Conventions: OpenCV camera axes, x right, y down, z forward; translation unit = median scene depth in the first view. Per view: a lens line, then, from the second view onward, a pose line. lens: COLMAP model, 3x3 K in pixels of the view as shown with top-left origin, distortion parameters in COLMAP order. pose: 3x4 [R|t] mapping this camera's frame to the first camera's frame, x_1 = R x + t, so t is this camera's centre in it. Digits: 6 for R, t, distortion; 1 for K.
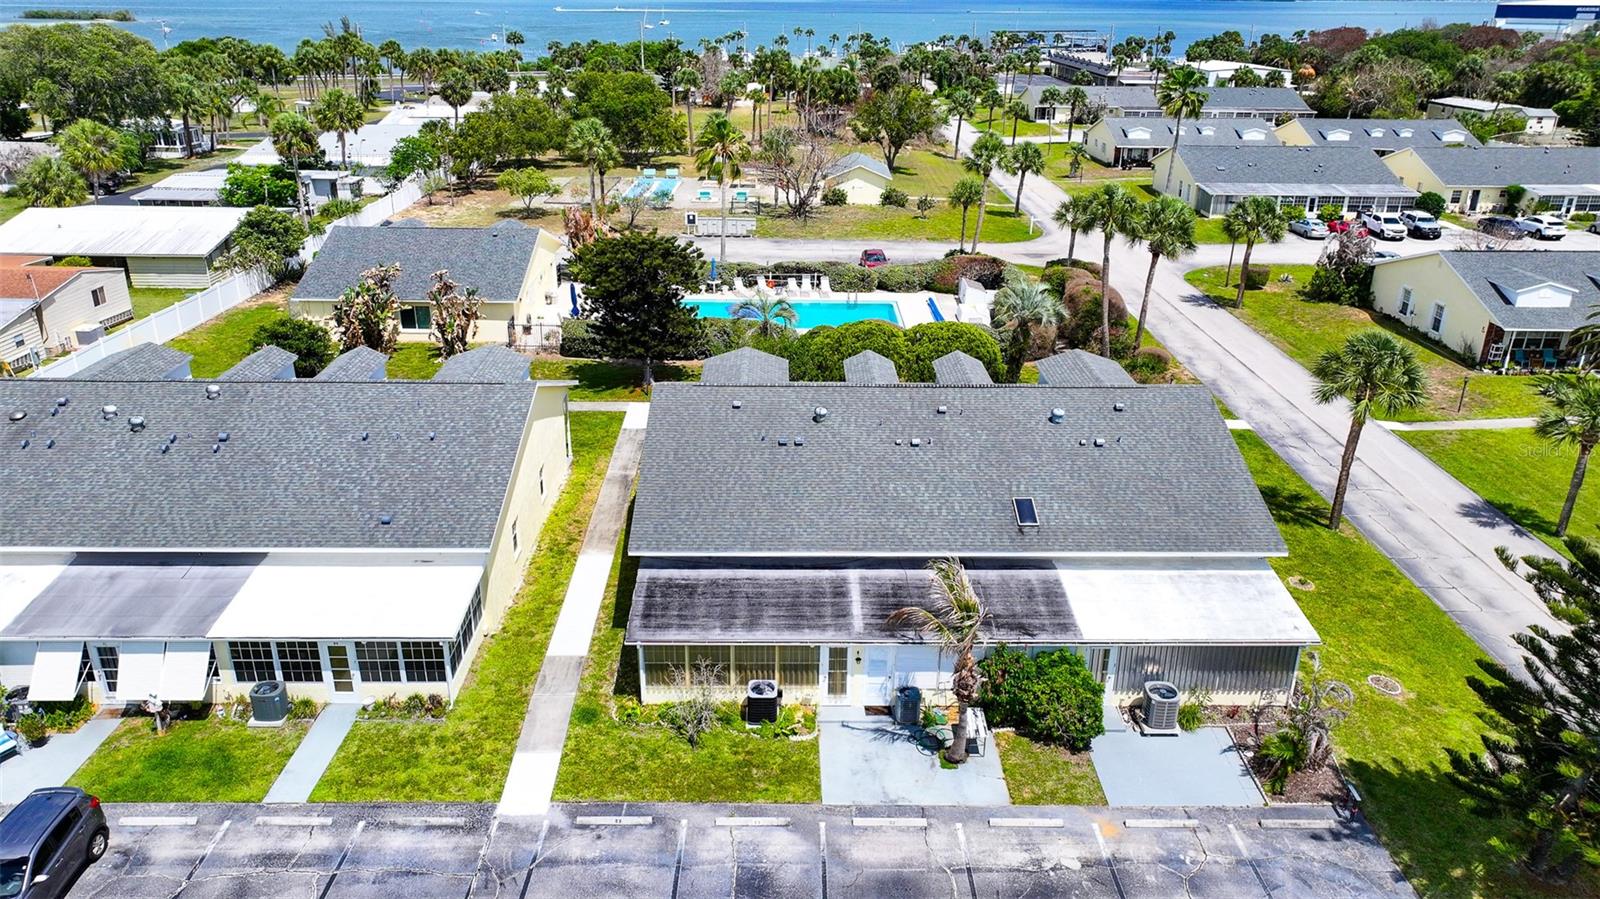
lens RADIAL K [[1118.9, 0, 800.3], [0, 1118.9, 440.0], [0, 0, 1]] dist [-0.001122, 0.017070]
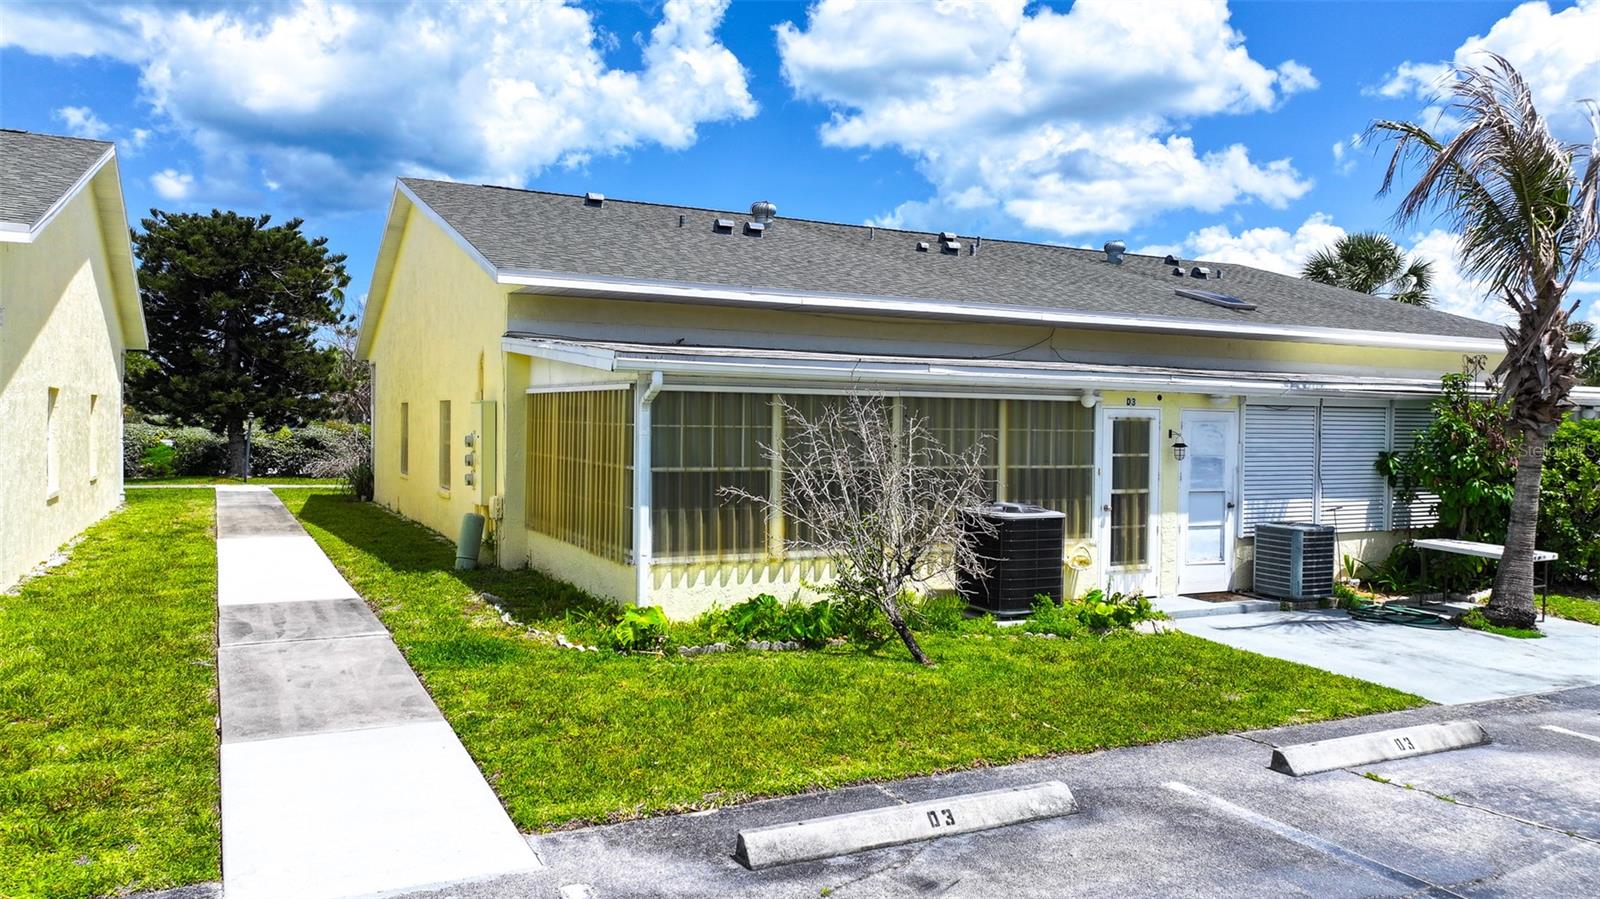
lens RADIAL K [[1118.9, 0, 792.6], [0, 1118.9, 434.6], [0, 0, 1]] dist [-0.001122, 0.017070]
pose [[0.901308, -0.002842, 0.433170, -0.219674], [0.157763, 0.933455, -0.322137, 0.273237], [-0.403429, 0.358683, 0.841779, 0.668394]]
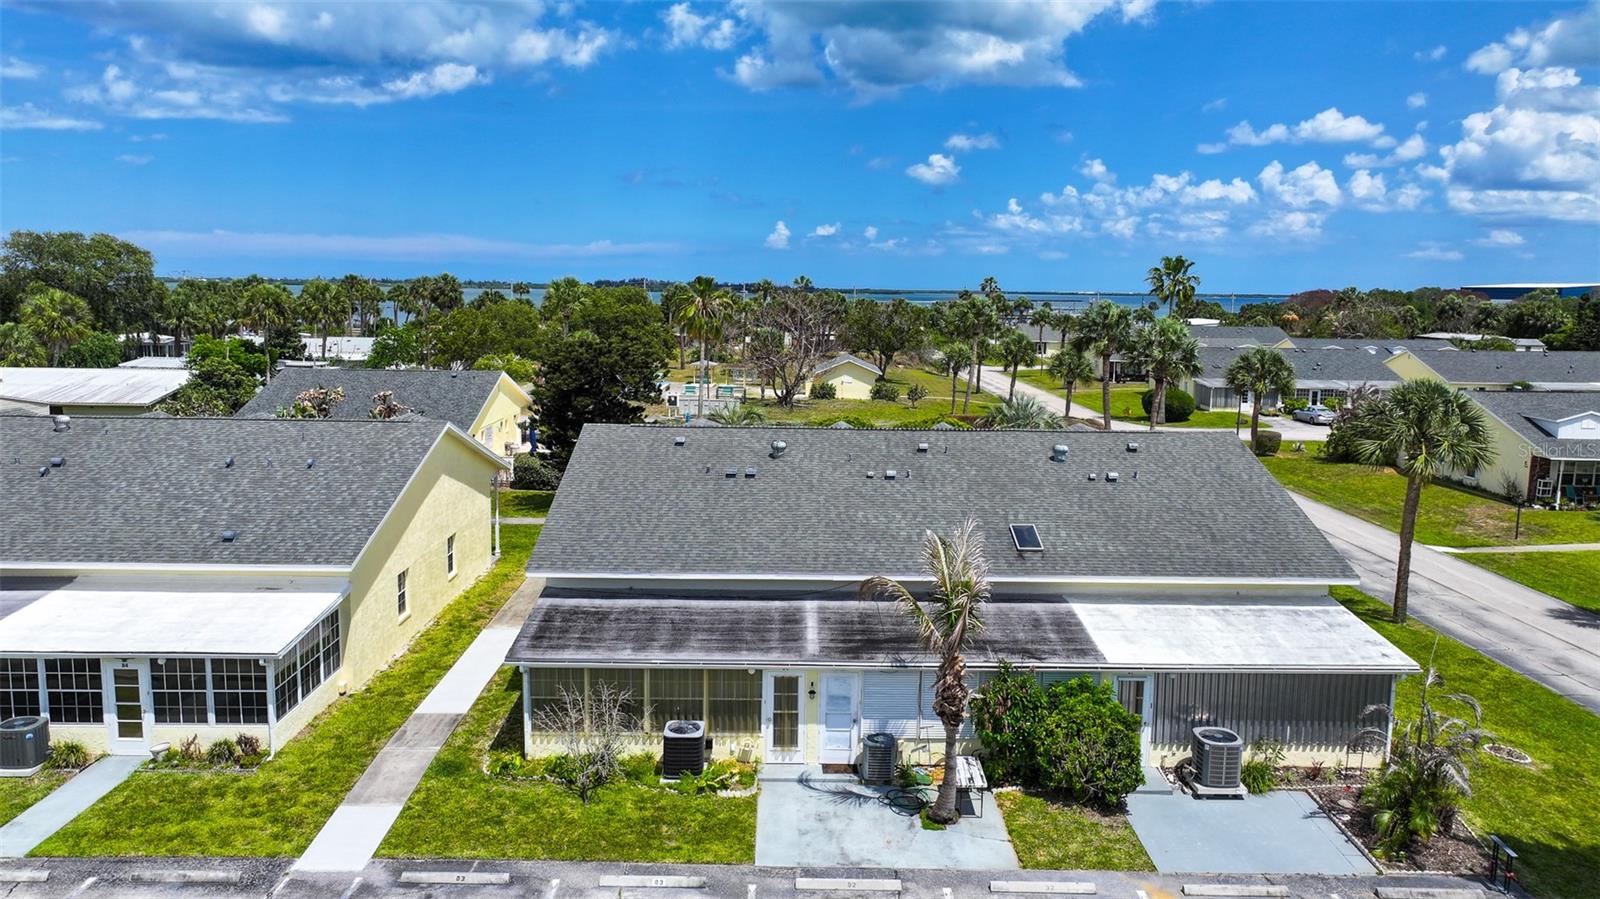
lens RADIAL K [[1118.9, 0, 798.8], [0, 1118.9, 443.1], [0, 0, 1]] dist [-0.001122, 0.017070]
pose [[0.999986, 0.004135, -0.003208, 0.040872], [-0.004791, 0.970016, -0.242993, 0.199268], [0.002107, 0.243005, 0.970023, 0.205797]]
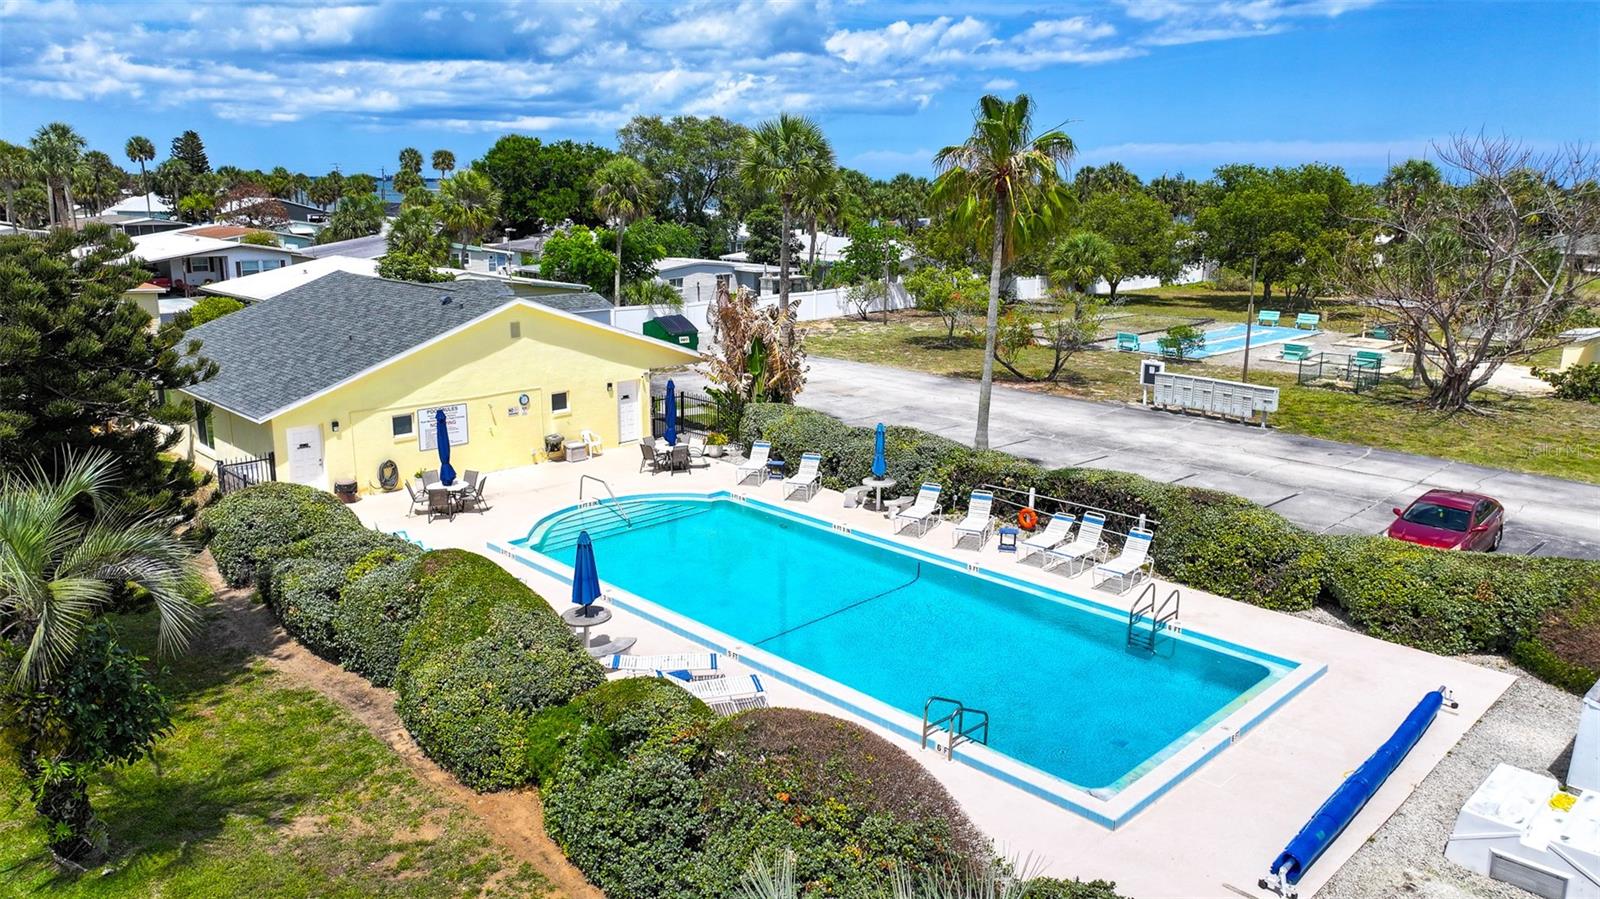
lens RADIAL K [[1118.9, 0, 804.1], [0, 1118.9, 450.4], [0, 0, 1]] dist [-0.001122, 0.017070]
pose [[0.697872, 0.161814, -0.697704, 0.403757], [-0.269472, 0.961887, -0.046452, -0.281389], [0.663596, 0.220430, 0.714878, 1.545400]]
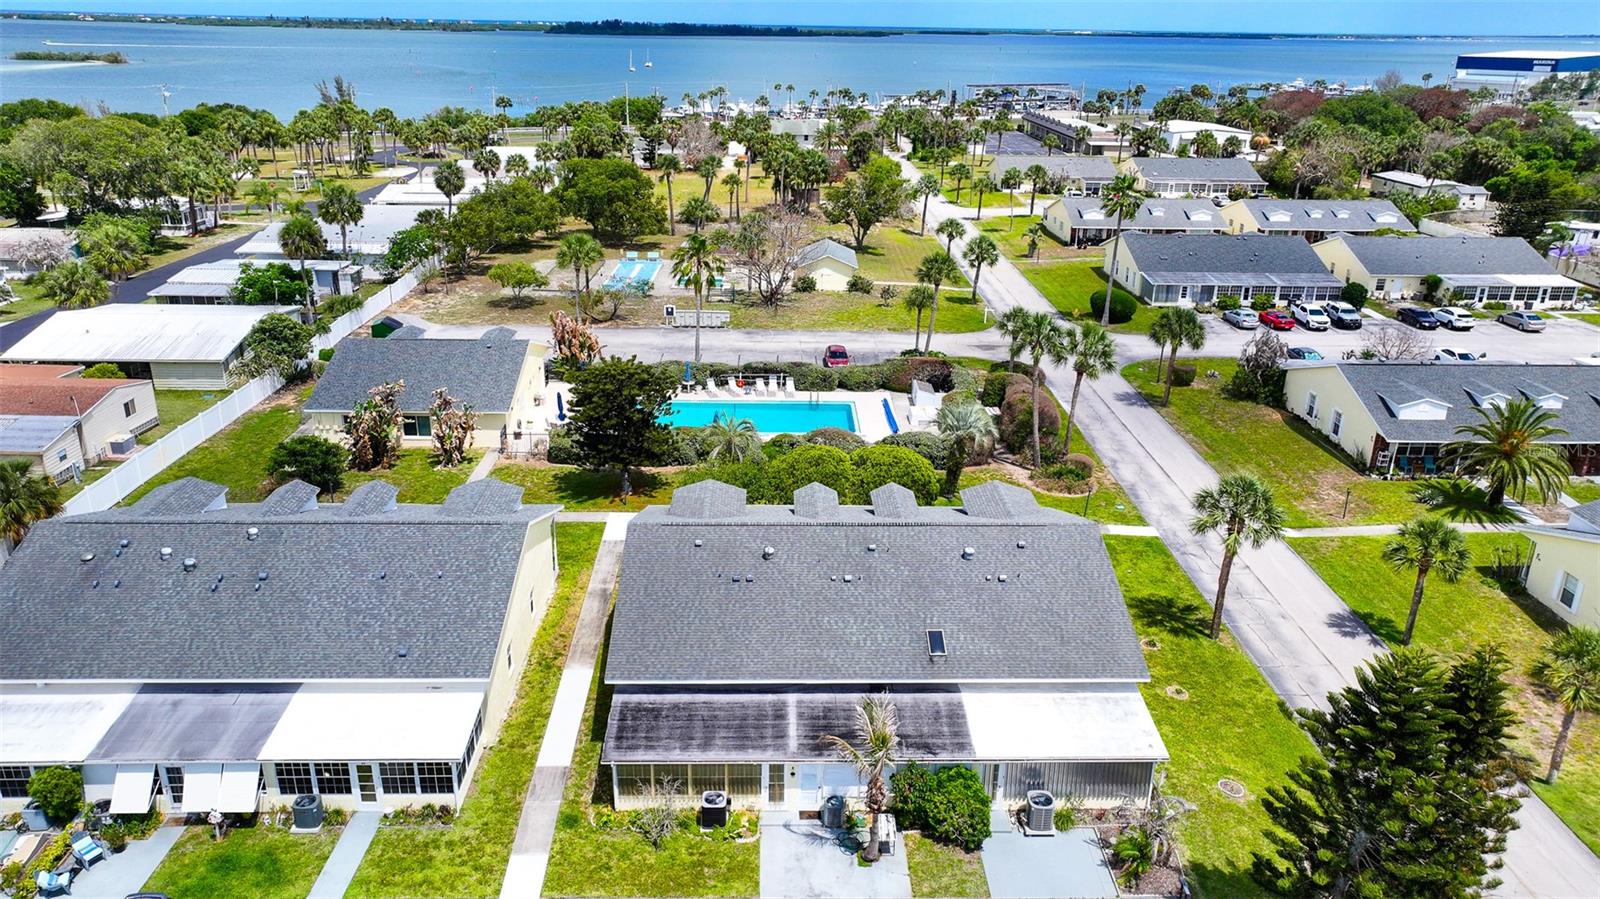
lens RADIAL K [[1118.9, 0, 799.4], [0, 1118.9, 441.1], [0, 0, 1]] dist [-0.001122, 0.017070]
pose [[0.999930, -0.000694, 0.011846, 0.041099], [0.000991, 0.999683, -0.025140, -0.125383], [-0.011825, 0.025150, 0.999614, -0.211130]]
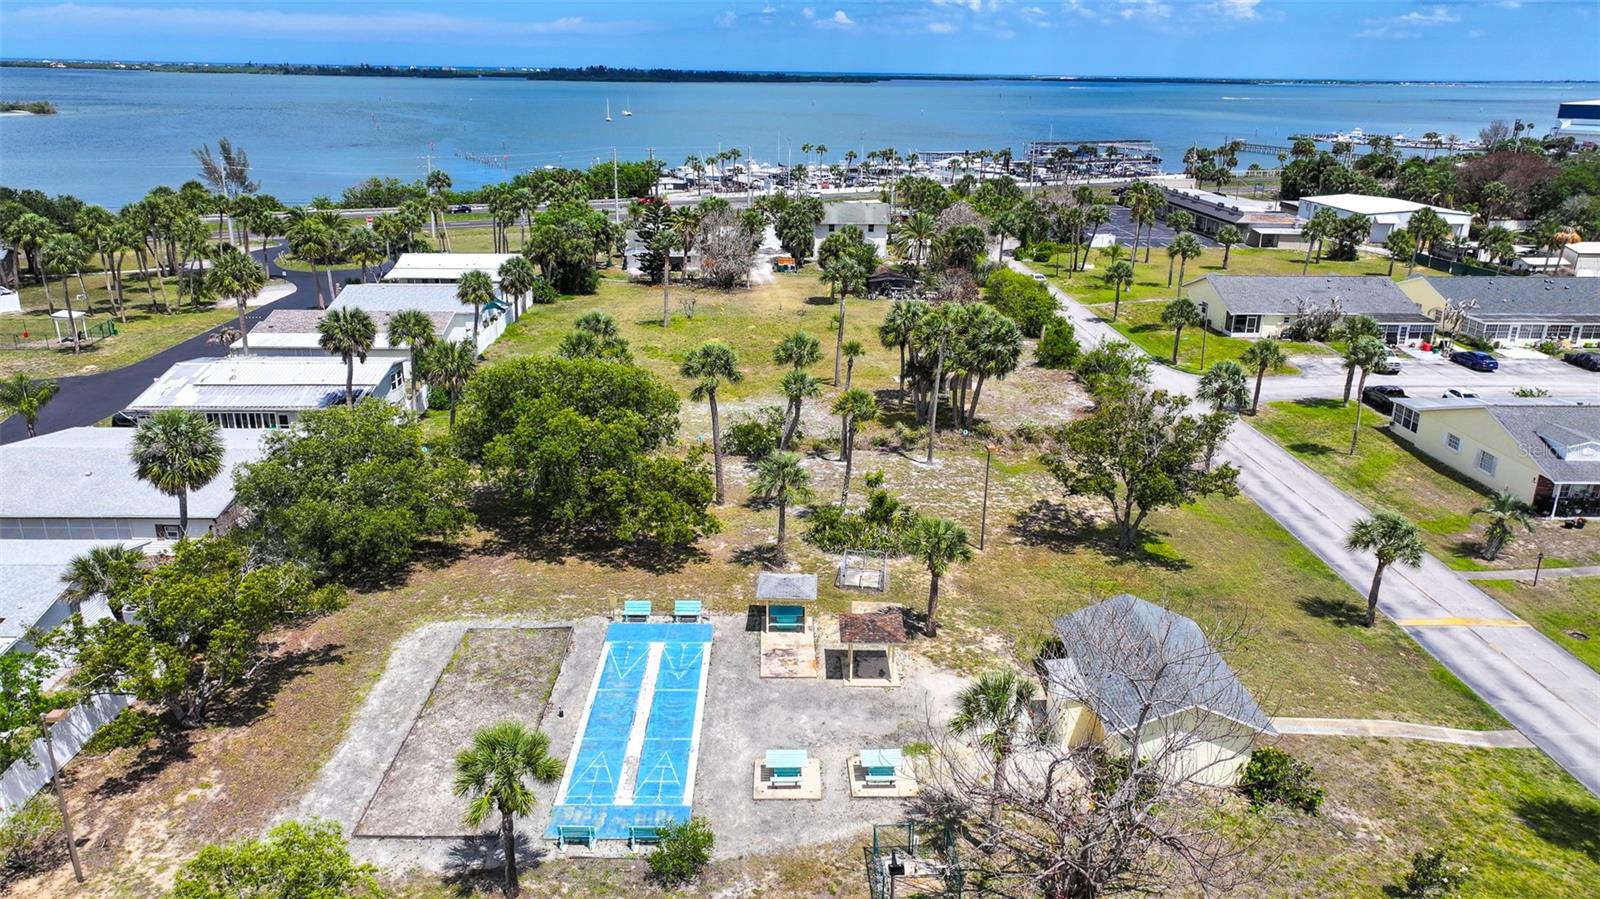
lens RADIAL K [[1118.9, 0, 801.9], [0, 1118.9, 422.5], [0, 0, 1]] dist [-0.001122, 0.017070]
pose [[0.999588, -0.006799, 0.027892, -0.284554], [0.008912, 0.997040, -0.076367, -0.980197], [-0.027290, 0.076584, 0.996690, 1.921626]]
